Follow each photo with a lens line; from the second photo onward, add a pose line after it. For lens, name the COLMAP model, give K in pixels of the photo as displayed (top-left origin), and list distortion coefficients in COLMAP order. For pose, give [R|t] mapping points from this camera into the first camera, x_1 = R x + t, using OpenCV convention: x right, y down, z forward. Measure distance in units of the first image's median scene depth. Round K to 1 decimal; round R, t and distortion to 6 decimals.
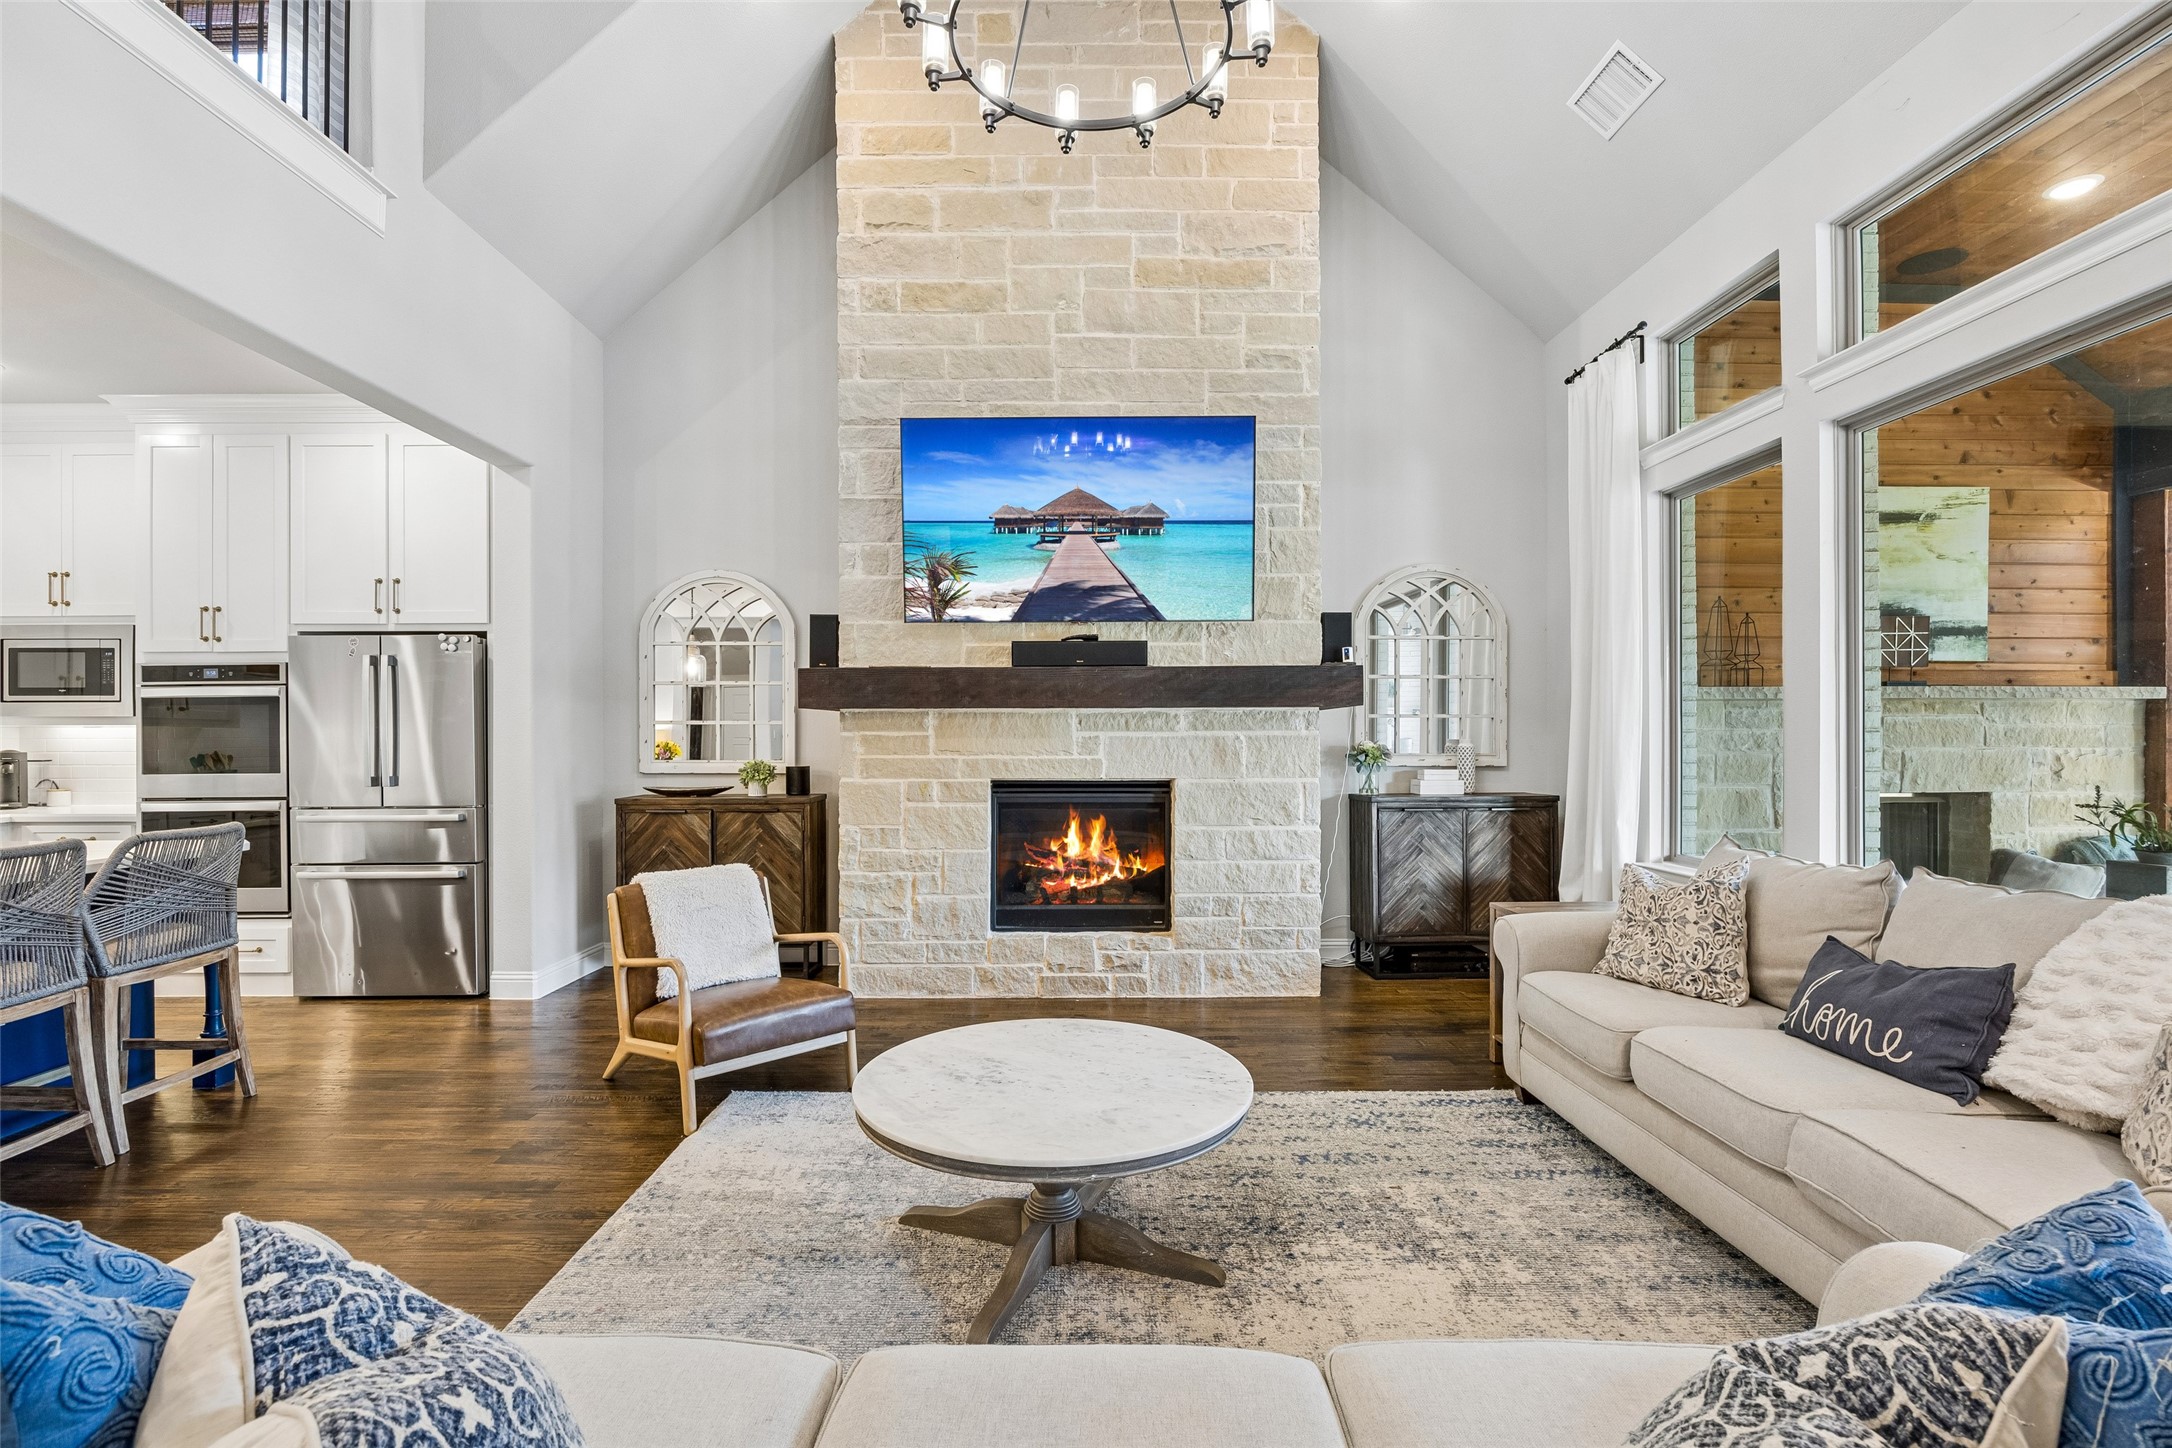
lens RADIAL K [[999.3, 0, 1085.8], [0, 999.3, 744.9], [0, 0, 1]] dist [-0.010519, 0.000875]
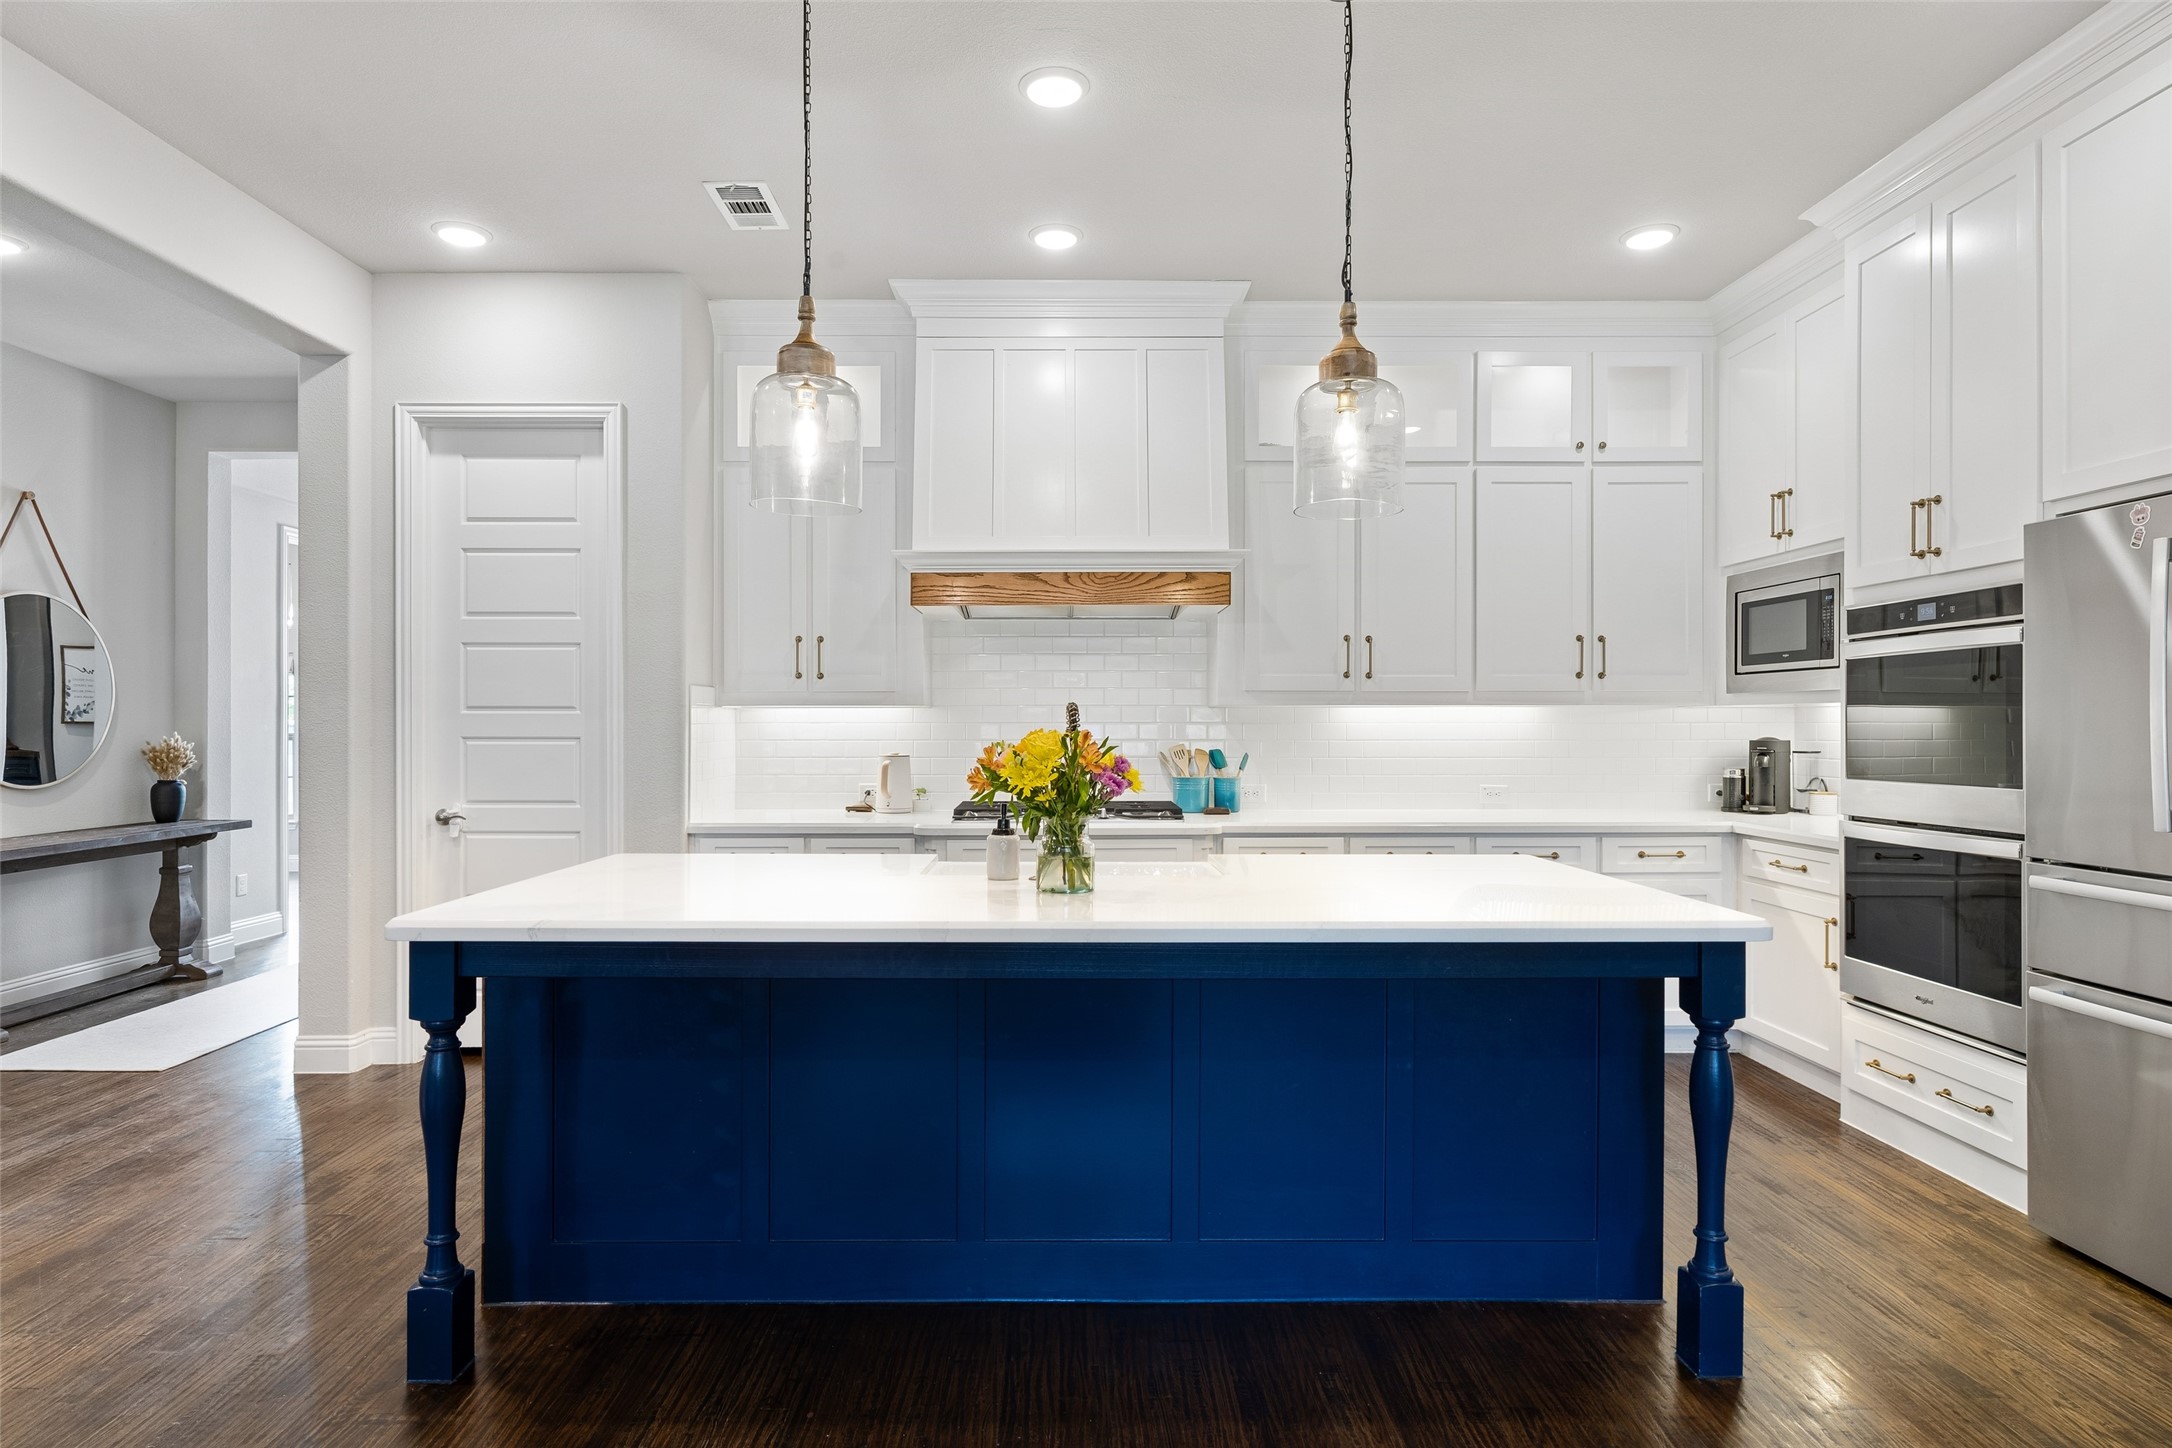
lens RADIAL K [[1162.0, 0, 1081.1], [0, 1162.0, 722.0], [0, 0, 1]] dist [-0.005505, -0.001633]
pose [[-0.021548, 0.003206, -0.999763, -0.186202], [-0.006044, 0.999976, 0.003337, -0.006555], [0.999750, 0.006115, -0.021528, 0.512689]]
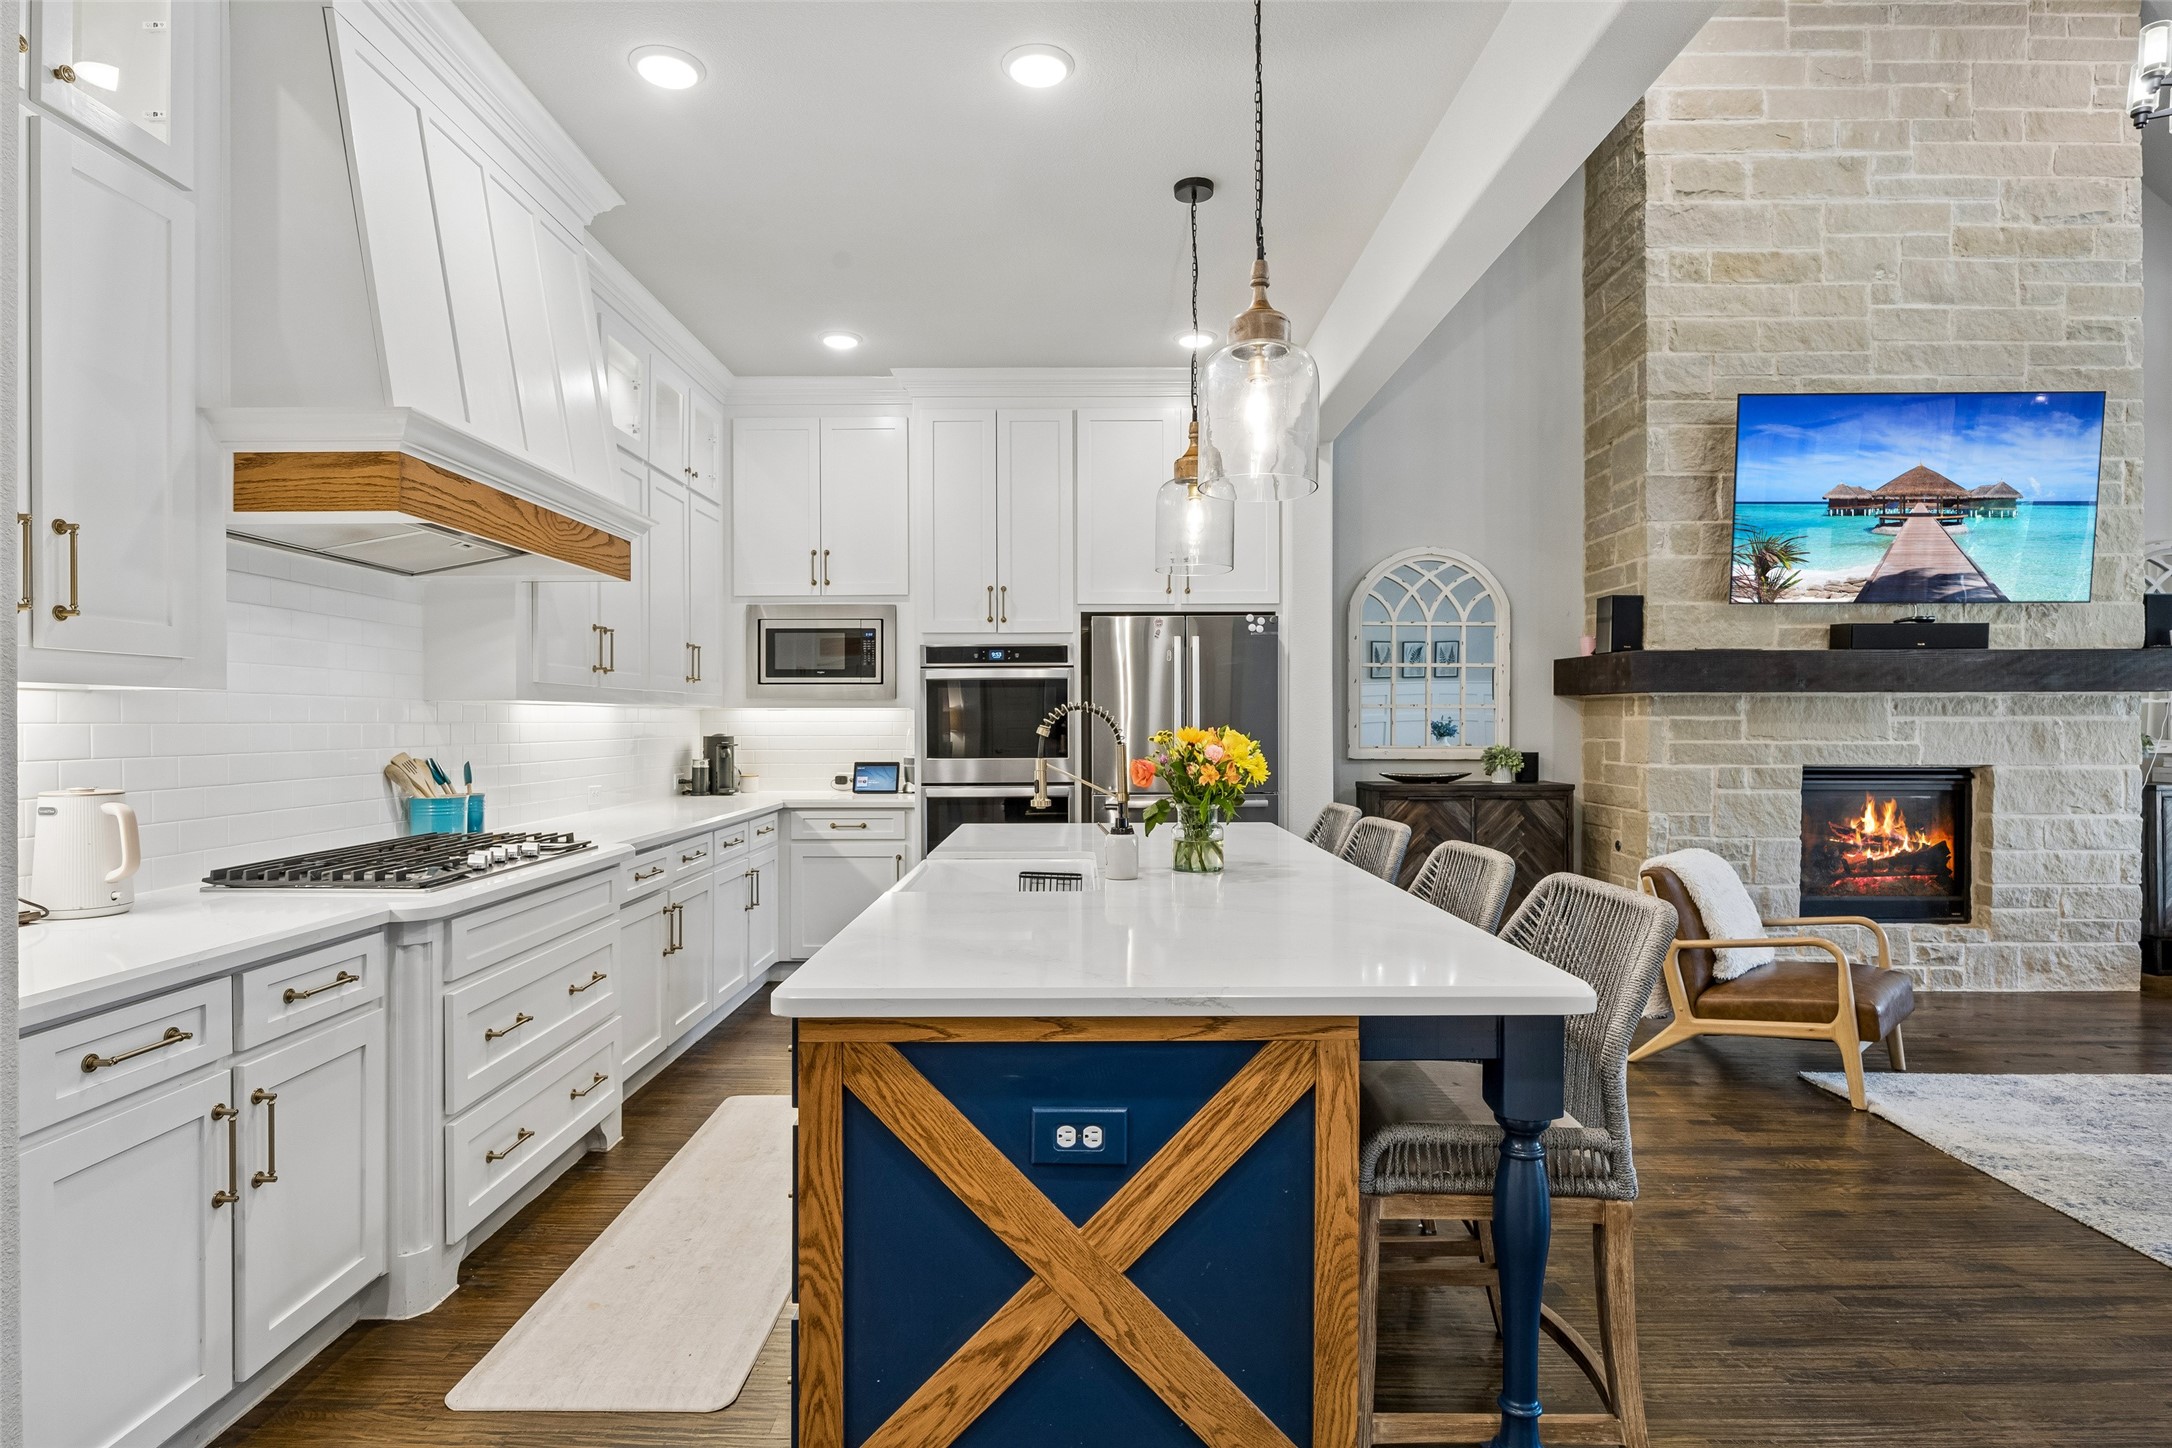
lens RADIAL K [[1162.0, 0, 1082.0], [0, 1162.0, 733.2], [0, 0, 1]] dist [-0.005505, -0.001633]
pose [[0.999831, 0.001987, -0.018295, -0.773597], [-0.001914, 0.999990, 0.004027, -0.000196], [0.018303, -0.003992, 0.999825, -0.137185]]
